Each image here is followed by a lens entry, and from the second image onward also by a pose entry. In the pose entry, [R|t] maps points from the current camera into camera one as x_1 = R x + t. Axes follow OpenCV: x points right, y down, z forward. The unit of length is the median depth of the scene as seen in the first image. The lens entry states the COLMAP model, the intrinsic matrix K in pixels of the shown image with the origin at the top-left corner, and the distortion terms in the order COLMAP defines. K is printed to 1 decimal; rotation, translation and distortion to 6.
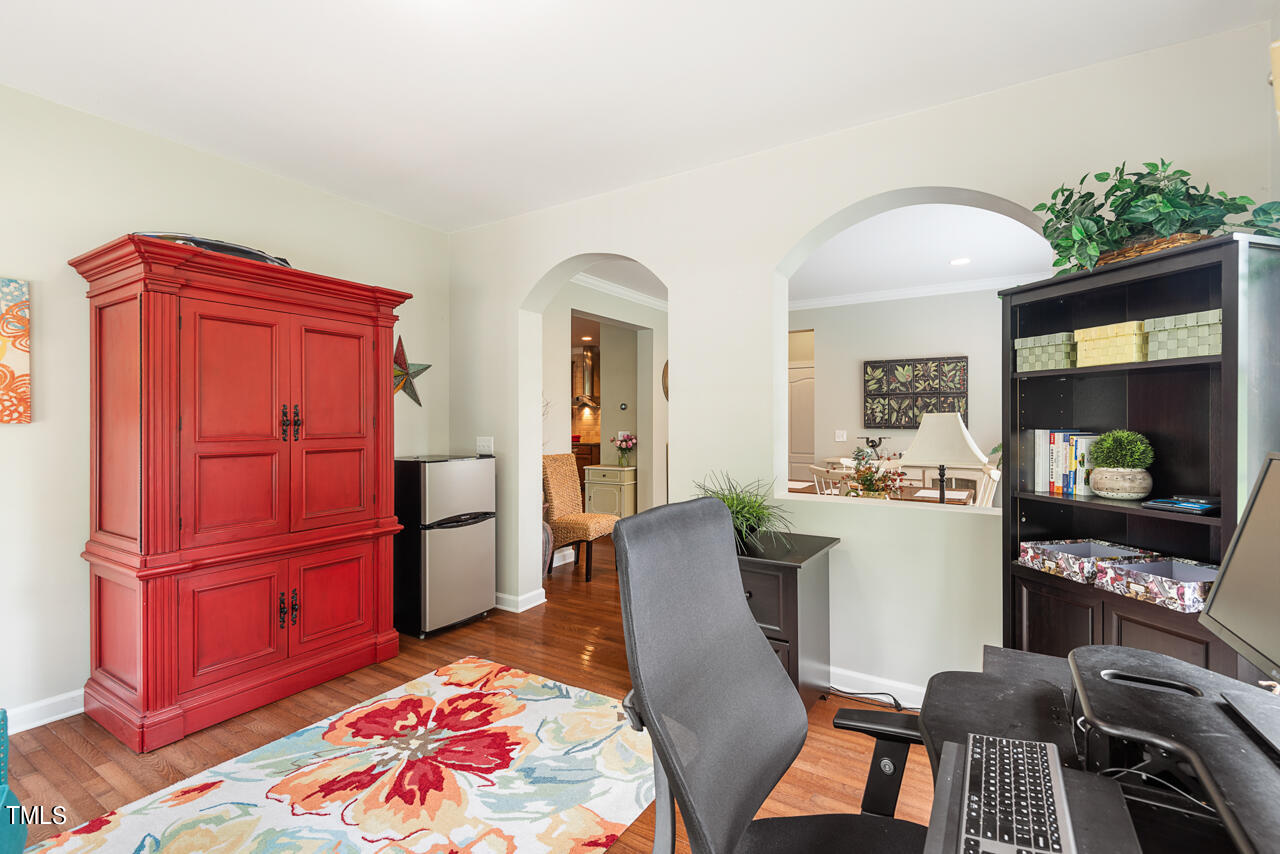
lens RADIAL K [[580.1, 0, 643.4], [0, 580.1, 423.9], [0, 0, 1]] dist [0.043164, -0.030232]
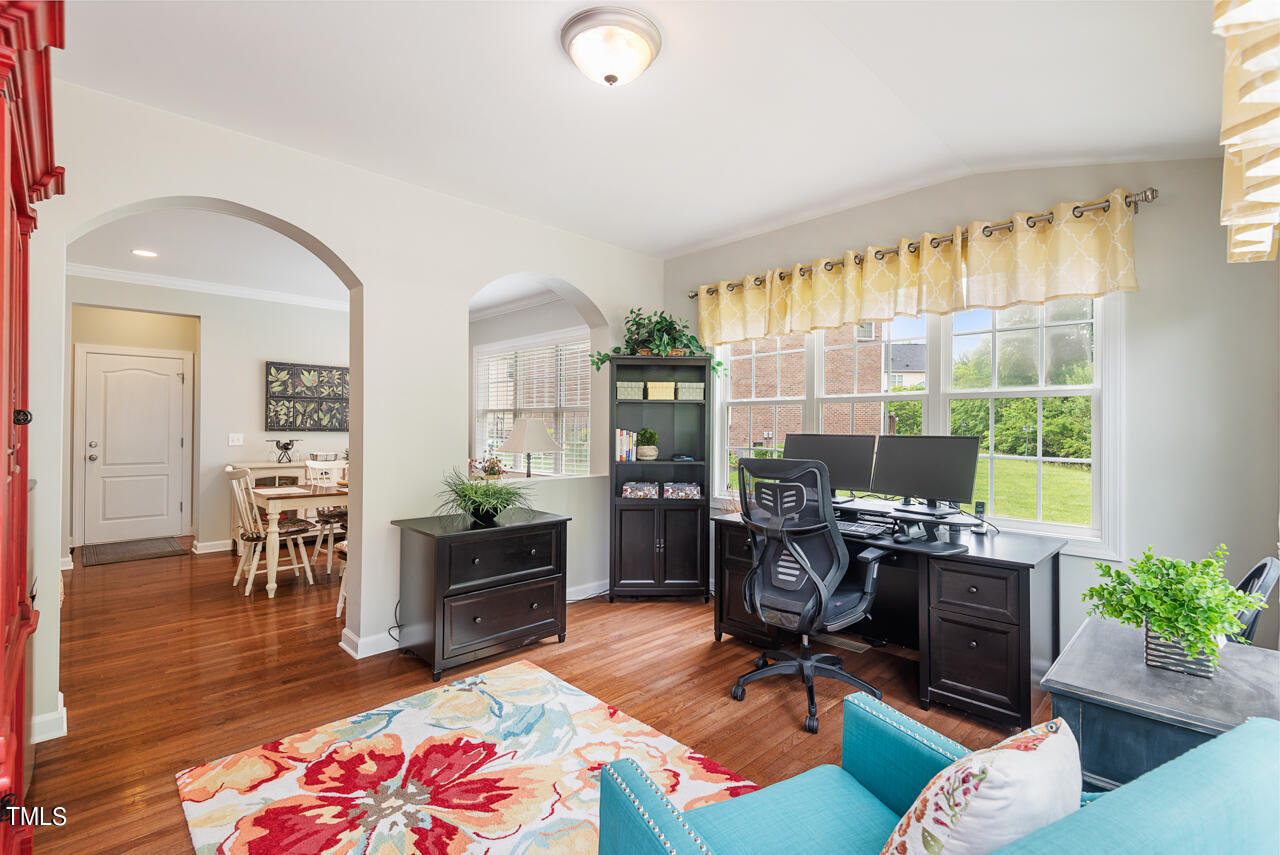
lens RADIAL K [[580.1, 0, 643.4], [0, 580.1, 424.4], [0, 0, 1]] dist [0.043164, -0.030232]
pose [[0.228387, 0.006789, 0.973547, -1.031313], [-0.000679, 0.999977, -0.006814, 0.007100], [-0.973570, 0.000896, 0.228387, 0.417187]]
